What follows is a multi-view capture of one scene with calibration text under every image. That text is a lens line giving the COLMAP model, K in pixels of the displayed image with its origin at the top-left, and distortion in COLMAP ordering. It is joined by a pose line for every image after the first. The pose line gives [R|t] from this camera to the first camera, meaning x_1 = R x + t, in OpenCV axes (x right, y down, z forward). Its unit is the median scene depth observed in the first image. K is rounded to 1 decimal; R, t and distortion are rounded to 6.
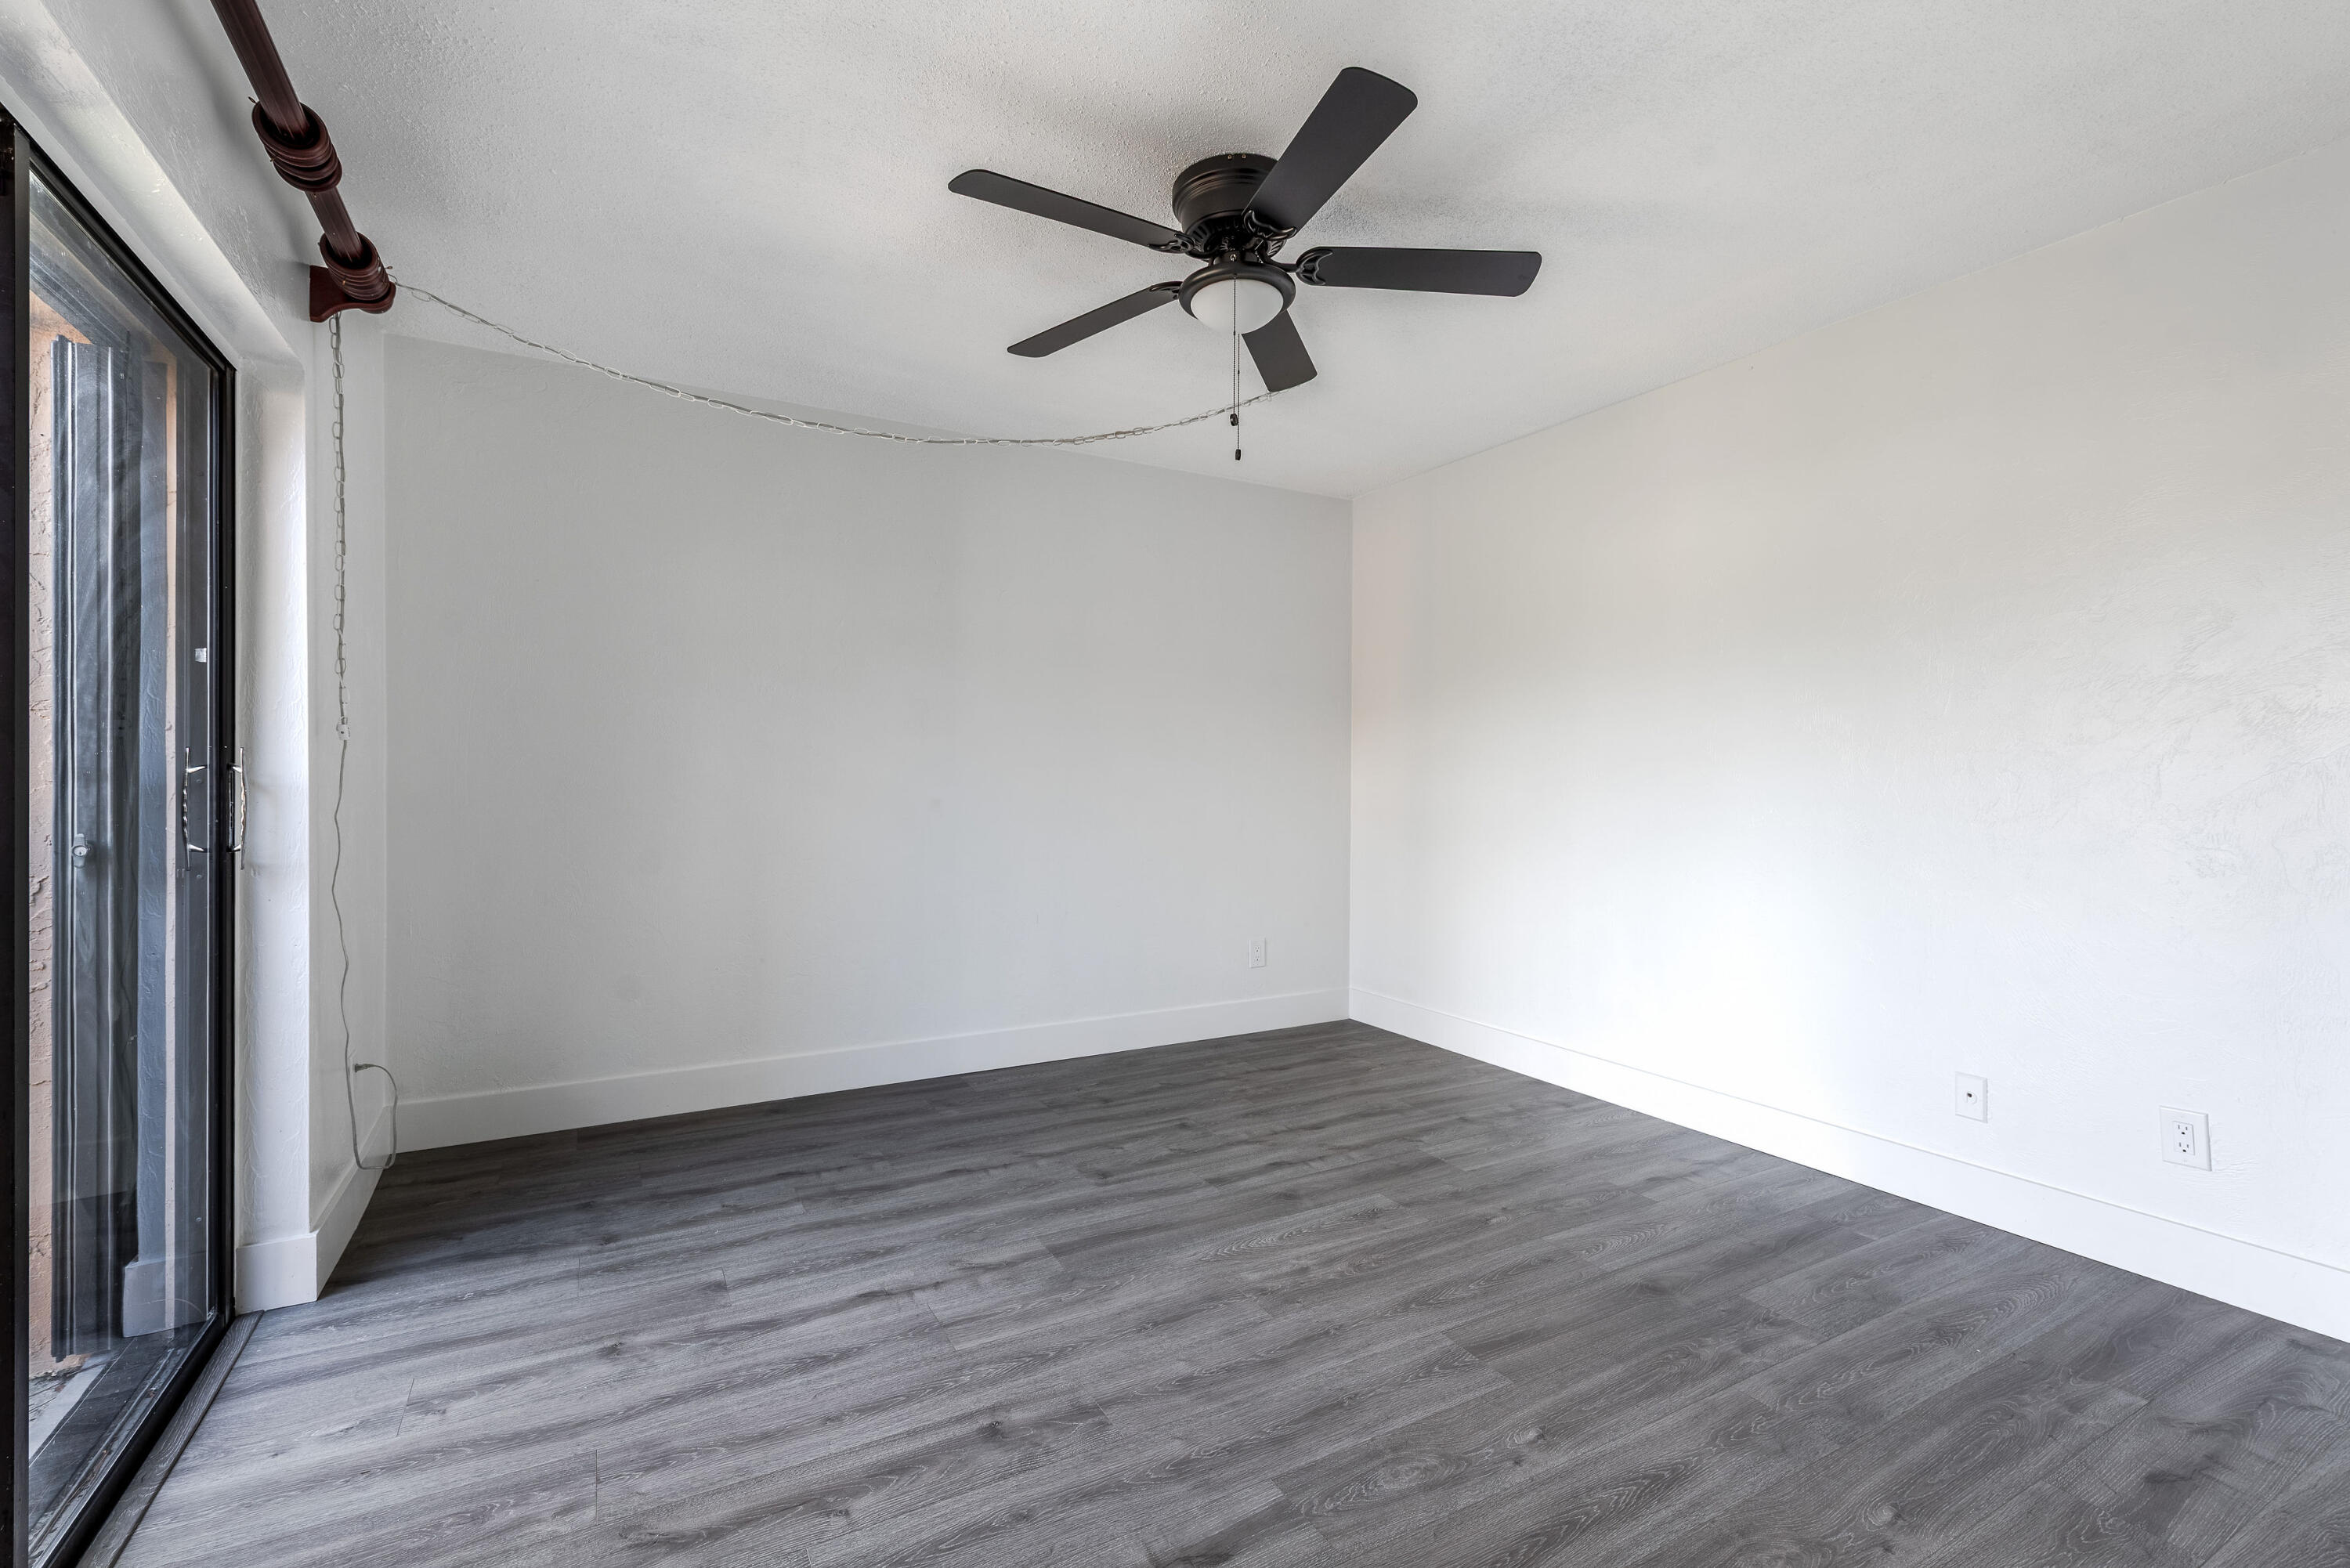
lens RADIAL K [[1016.6, 0, 1176.3], [0, 1016.6, 794.3], [0, 0, 1]] dist [0.001783, 0.000159]
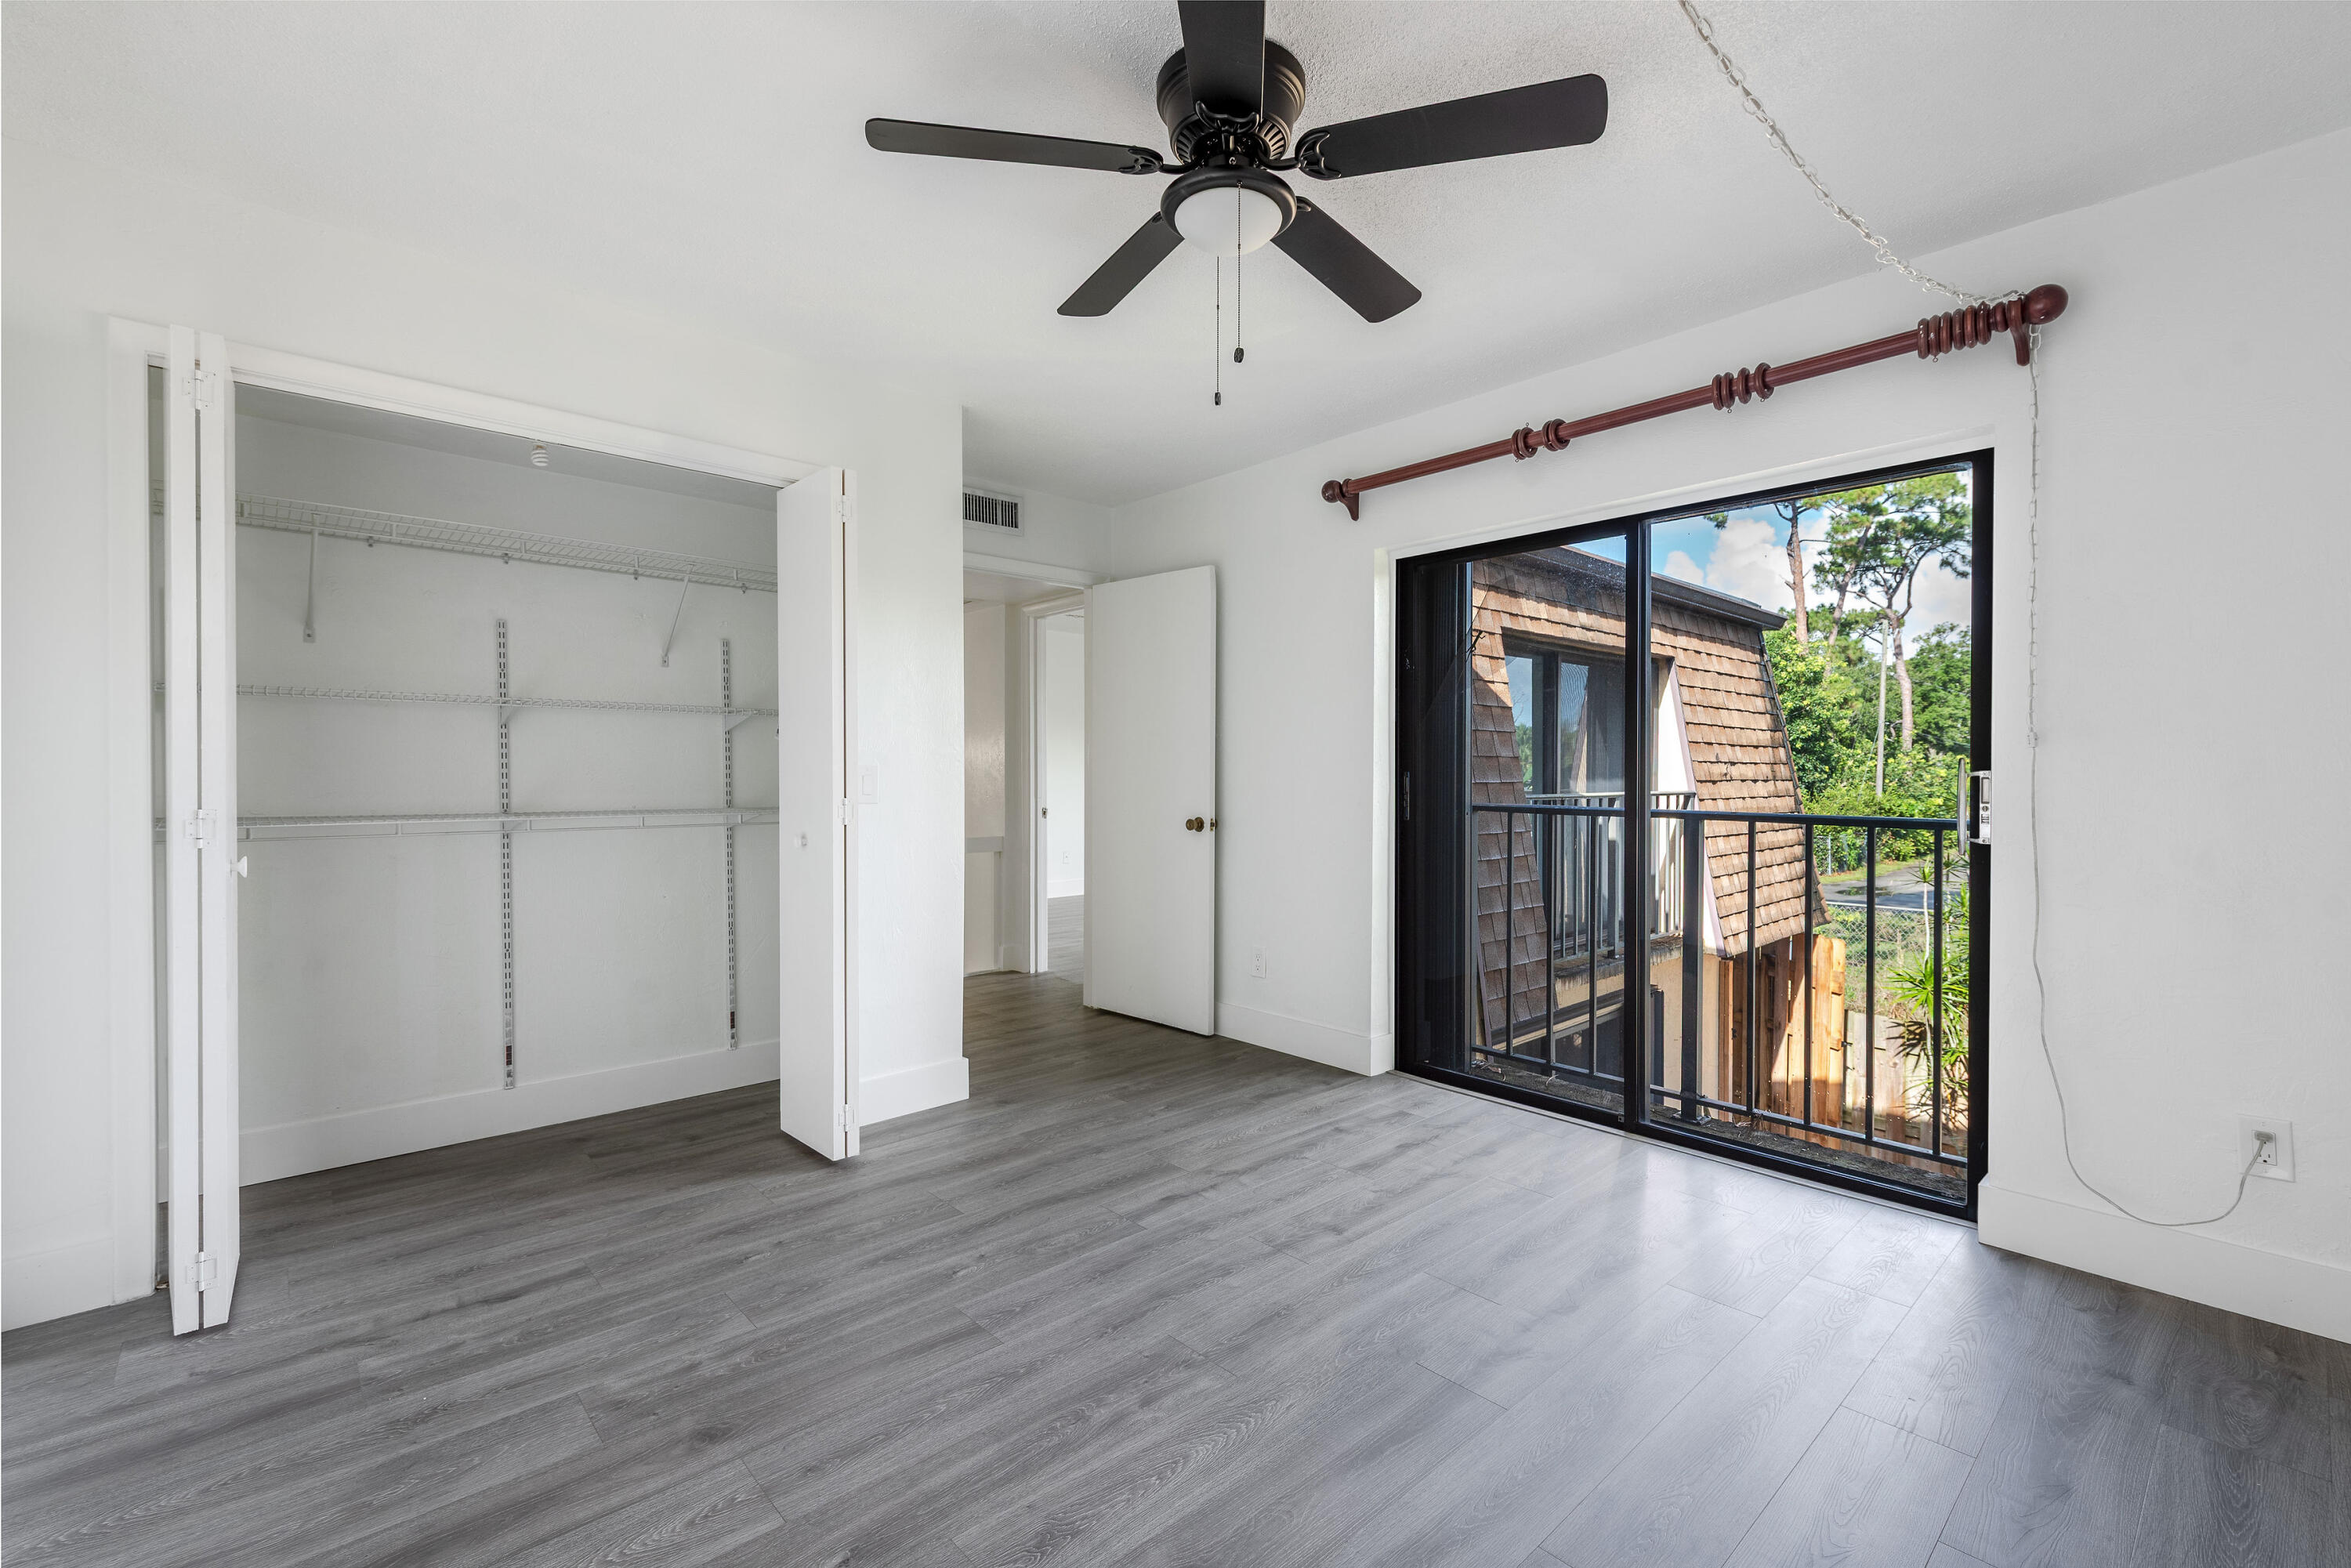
lens RADIAL K [[1022.4, 0, 1185.3], [0, 1022.4, 770.1], [0, 0, 1]] dist [0.009800, -0.000910]
pose [[-0.972135, -0.006832, -0.234322, 0.334388], [-0.010161, 0.999864, 0.013000, -0.049433], [0.234202, 0.015019, -0.972072, 2.070407]]
